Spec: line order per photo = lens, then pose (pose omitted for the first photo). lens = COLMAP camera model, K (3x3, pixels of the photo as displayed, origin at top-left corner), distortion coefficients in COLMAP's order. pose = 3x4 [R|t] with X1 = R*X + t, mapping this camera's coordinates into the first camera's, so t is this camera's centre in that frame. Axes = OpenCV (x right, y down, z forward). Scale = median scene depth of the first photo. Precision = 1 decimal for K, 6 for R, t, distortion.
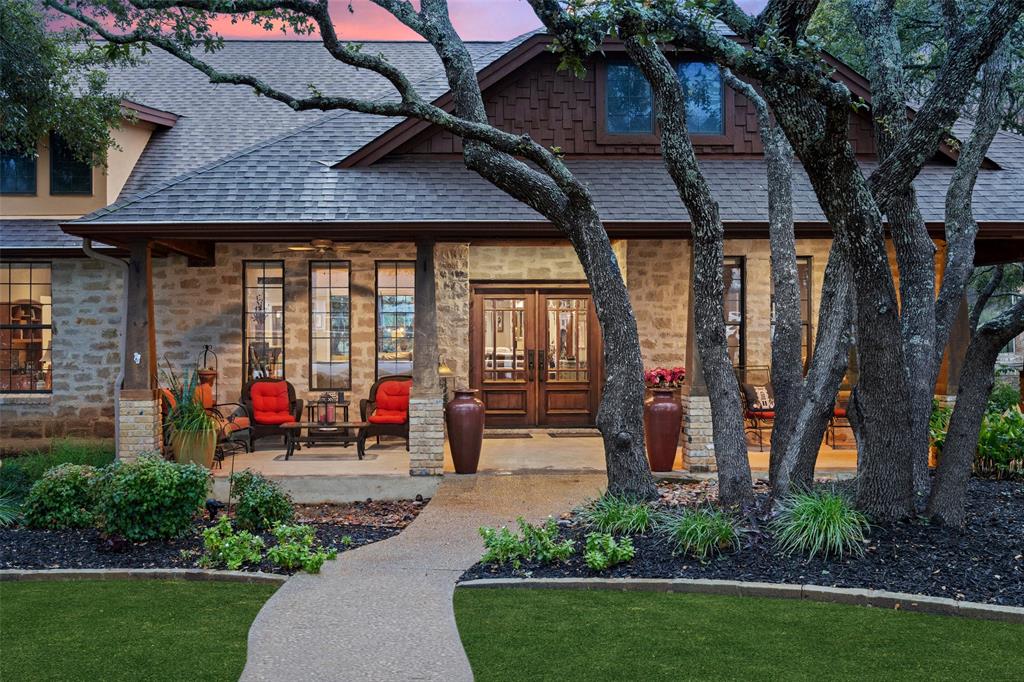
lens RADIAL K [[1038.8, 0, 466.4], [0, 1038.8, 325.8], [0, 0, 1]] dist [0.009082, 0.000000]
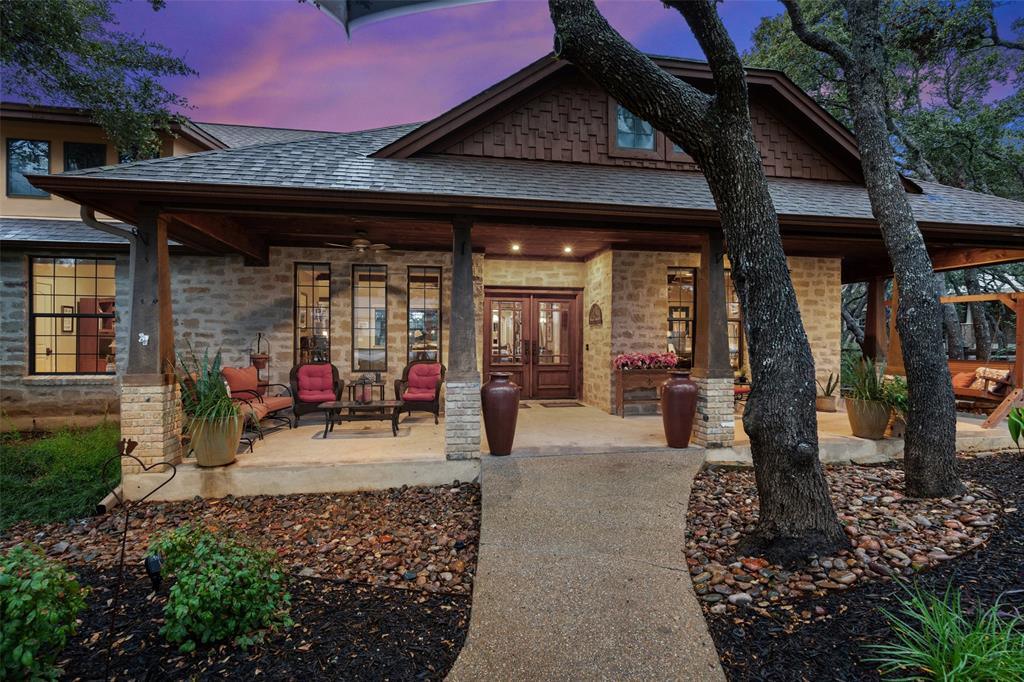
lens RADIAL K [[475.5, 0, 506.2], [0, 475.5, 338.8], [0, 0, 1]] dist [-0.001640, 0.001835]
pose [[0.991234, 0.006458, 0.131958, -0.048630], [-0.006756, 0.999976, 0.001811, 0.022915], [-0.131943, -0.002686, 0.991254, 0.451614]]
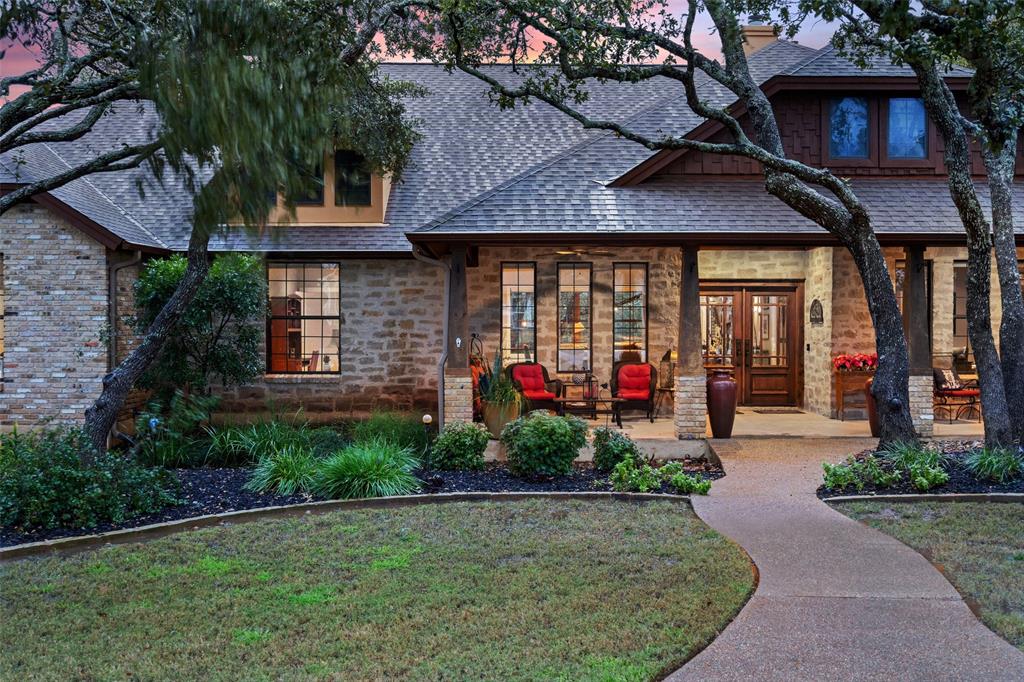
lens RADIAL K [[1038.8, 0, 531.3], [0, 1038.8, 338.8], [0, 0, 1]] dist [0.009082, 0.000000]
pose [[0.999992, 0.003914, -0.001040, -0.188907], [-0.003897, 0.999869, 0.015681, 0.005922], [0.001102, -0.015677, 0.999876, -0.185889]]
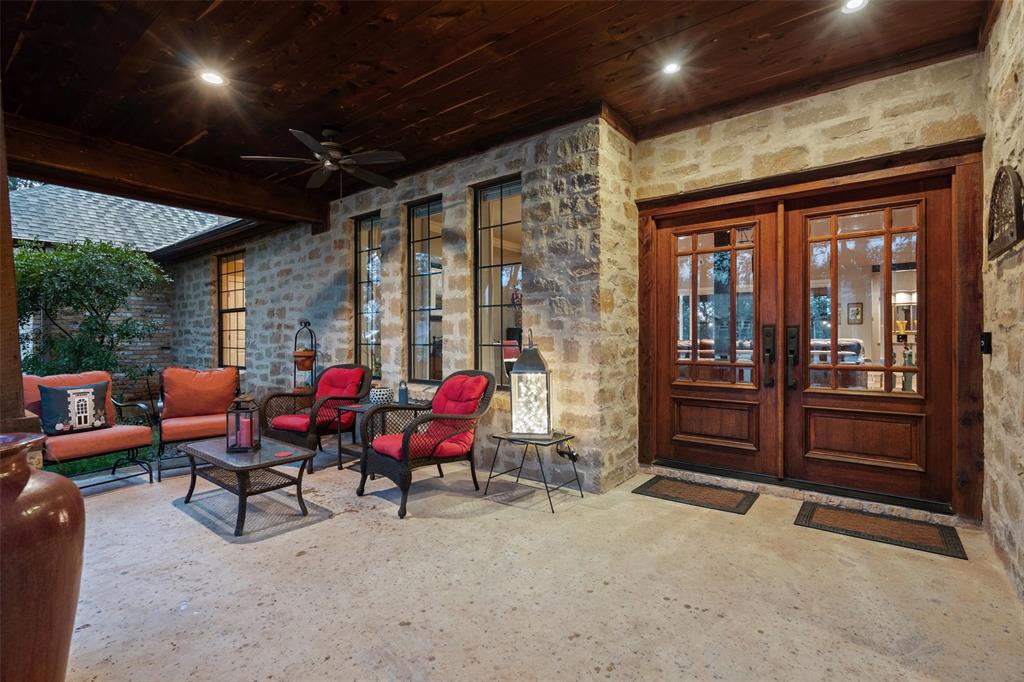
lens RADIAL K [[475.5, 0, 506.2], [0, 475.5, 338.6], [0, 0, 1]] dist [-0.001640, 0.001835]
pose [[0.766389, 0.000373, -0.642377, 0.125710], [0.001499, 0.999996, 0.002370, 0.032608], [0.642376, -0.002780, 0.766385, 0.831680]]
